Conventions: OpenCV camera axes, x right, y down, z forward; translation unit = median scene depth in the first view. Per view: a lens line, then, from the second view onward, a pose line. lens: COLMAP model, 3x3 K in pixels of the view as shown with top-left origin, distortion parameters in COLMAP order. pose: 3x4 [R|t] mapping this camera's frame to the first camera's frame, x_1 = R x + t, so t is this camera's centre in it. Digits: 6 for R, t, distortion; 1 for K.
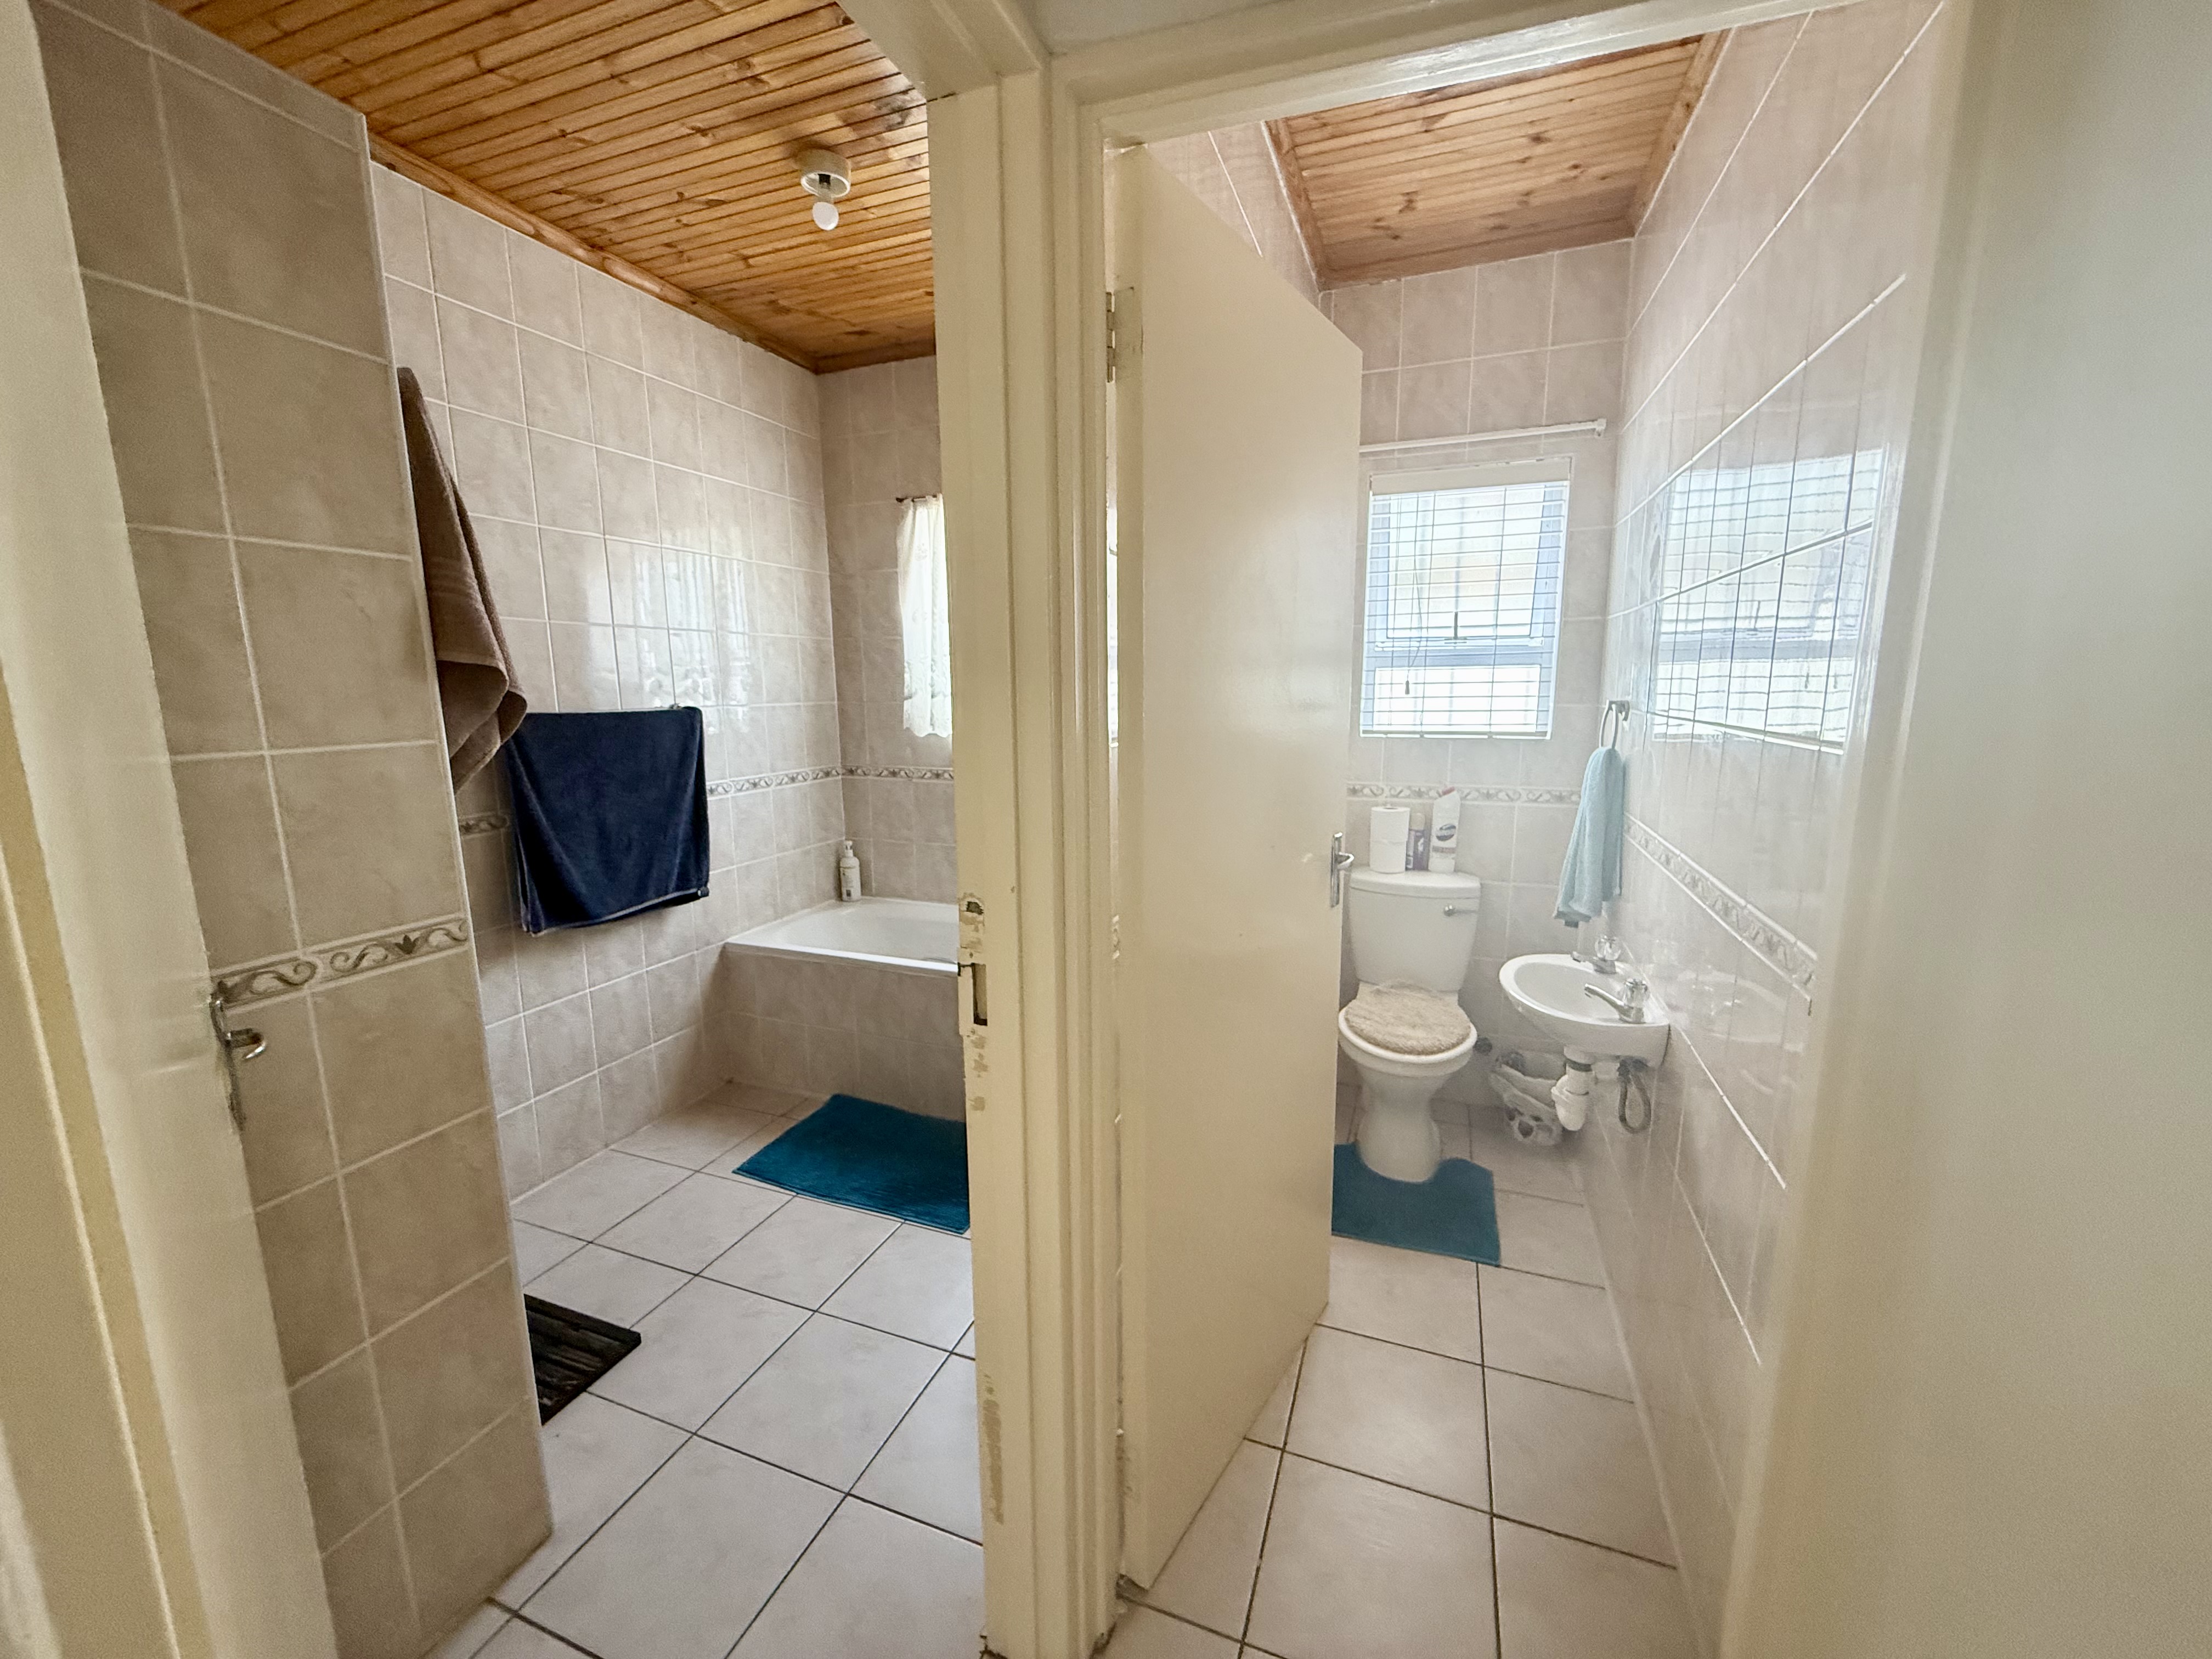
lens RADIAL K [[878.7, 0, 1102.2], [0, 878.7, 832.5], [0, 0, 1]] dist [-0.001275, -0.000969]
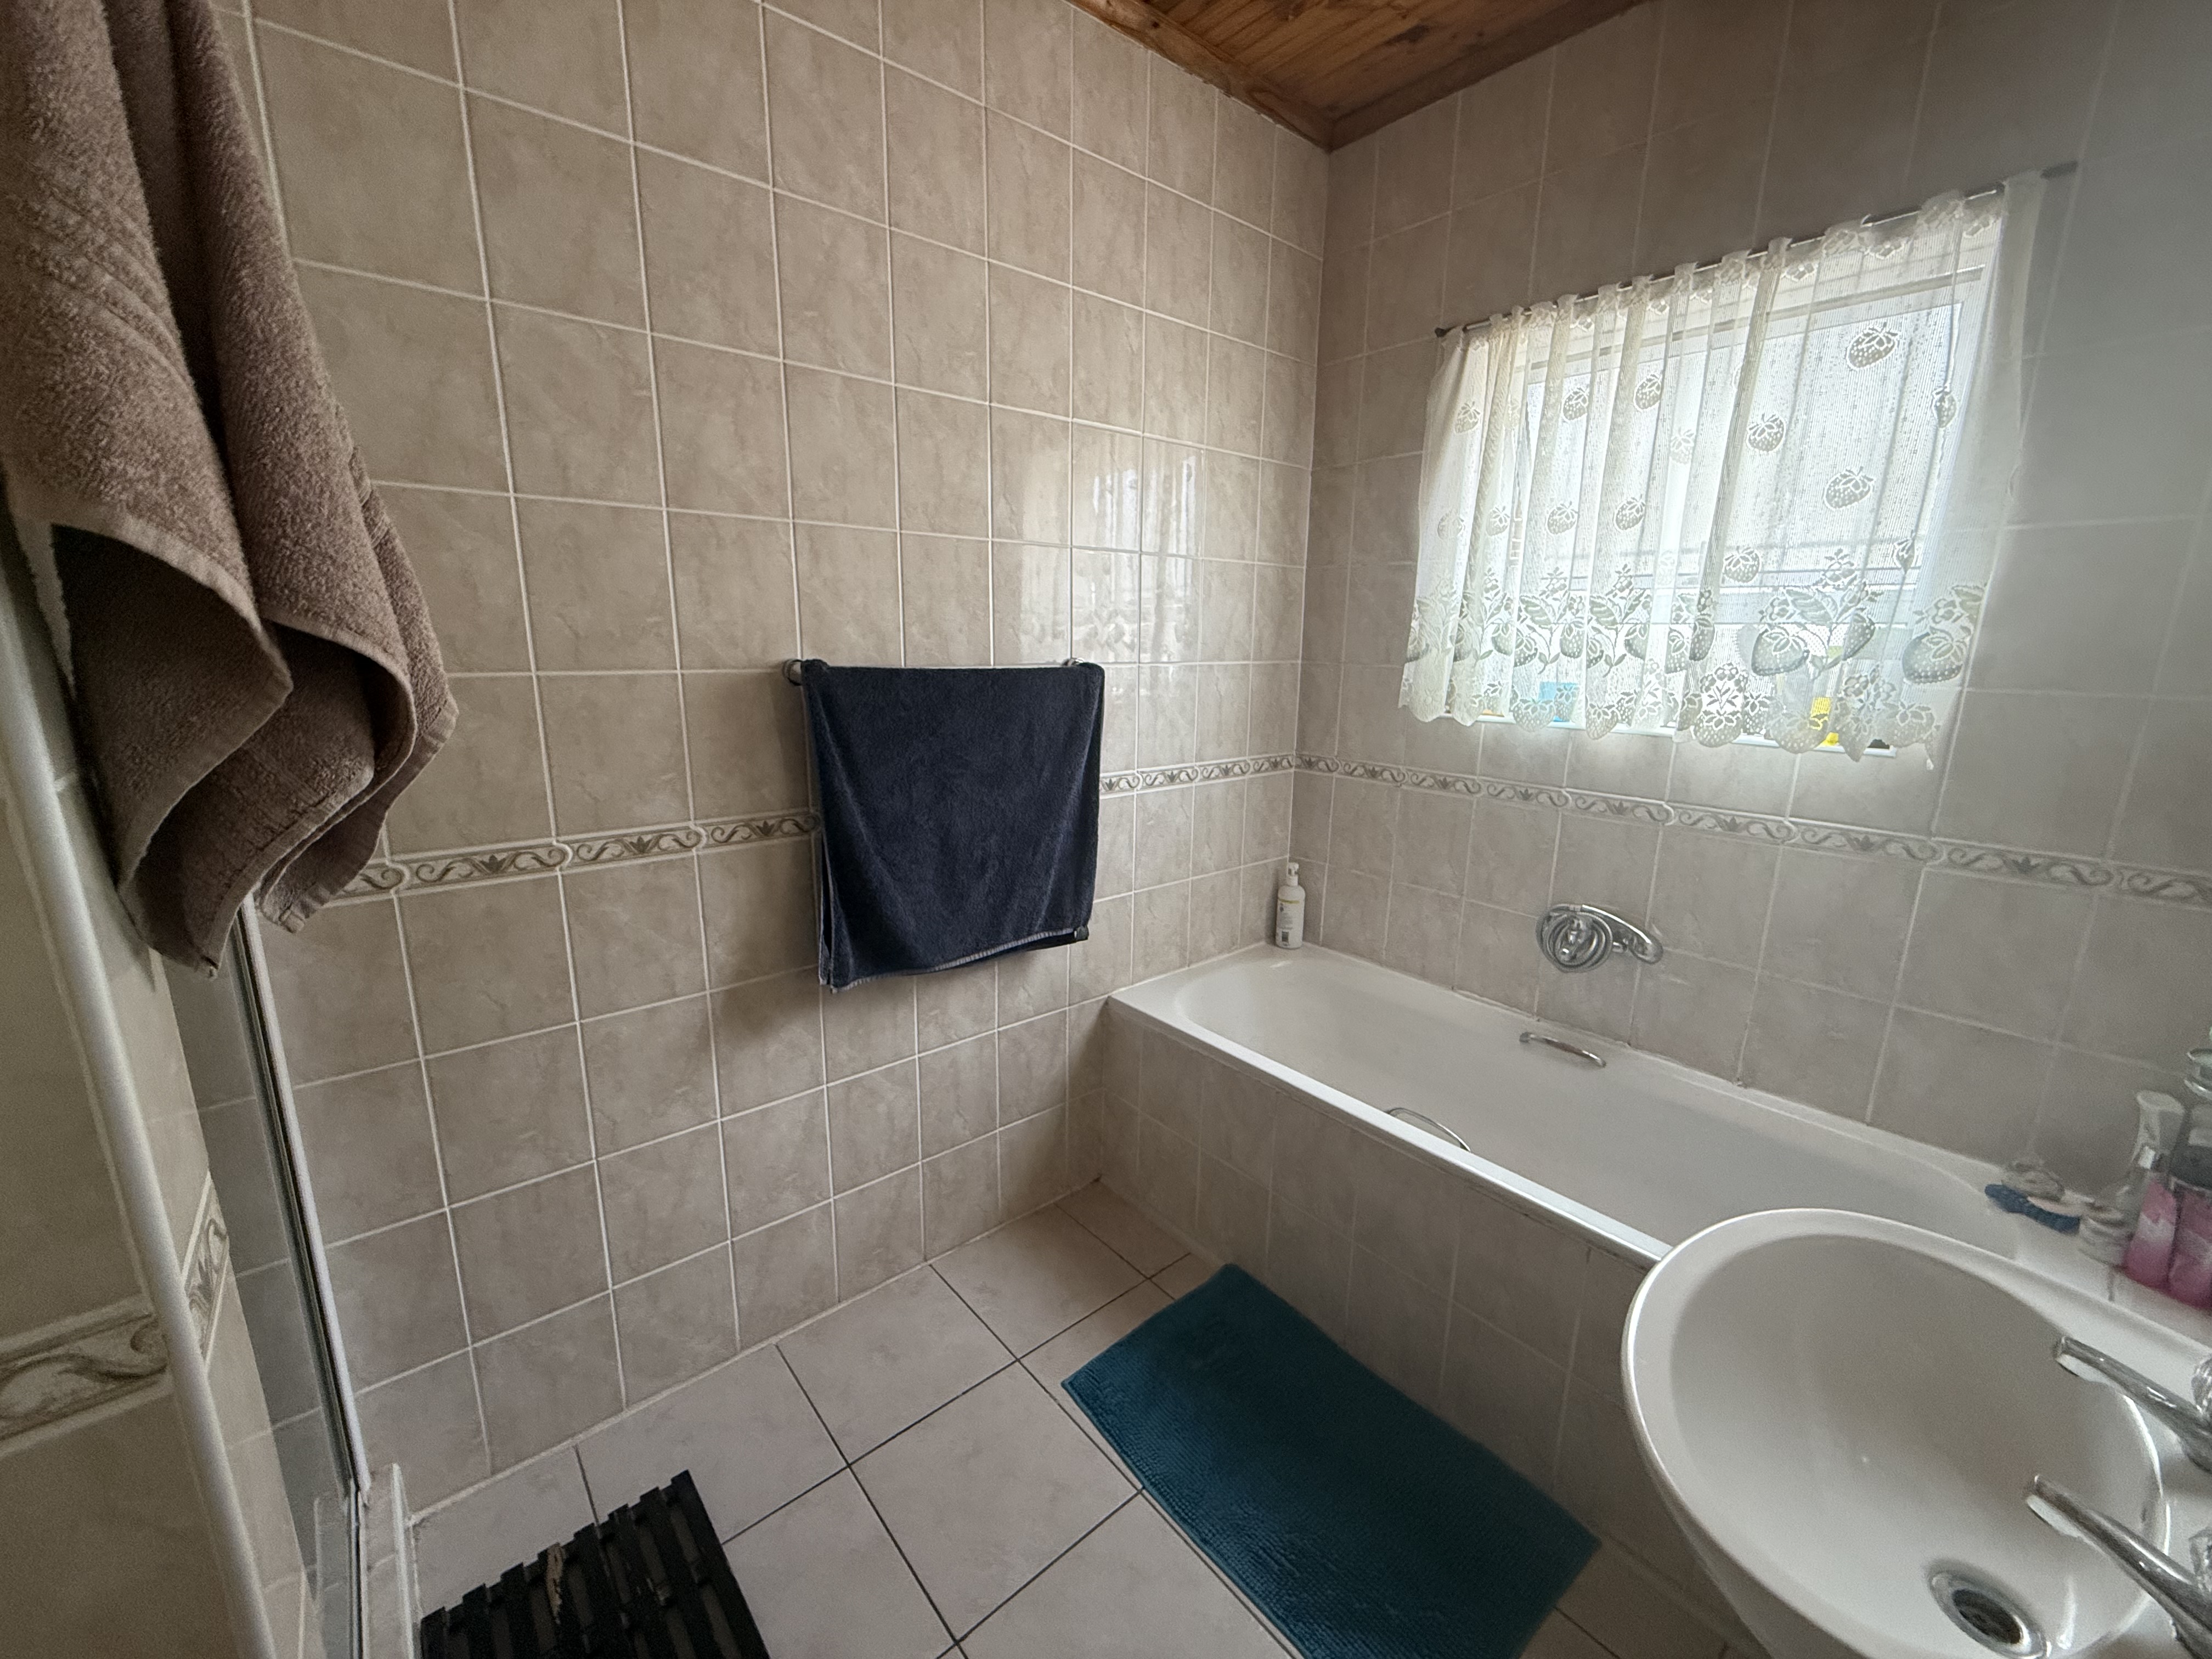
lens RADIAL K [[878.7, 0, 1104.4], [0, 878.7, 831.9], [0, 0, 1]] dist [-0.001275, -0.000969]
pose [[0.876063, 0.124911, -0.465736, -0.137190], [-0.100686, 0.991961, 0.076651, -0.072797], [0.471567, -0.020258, 0.881598, 0.438044]]
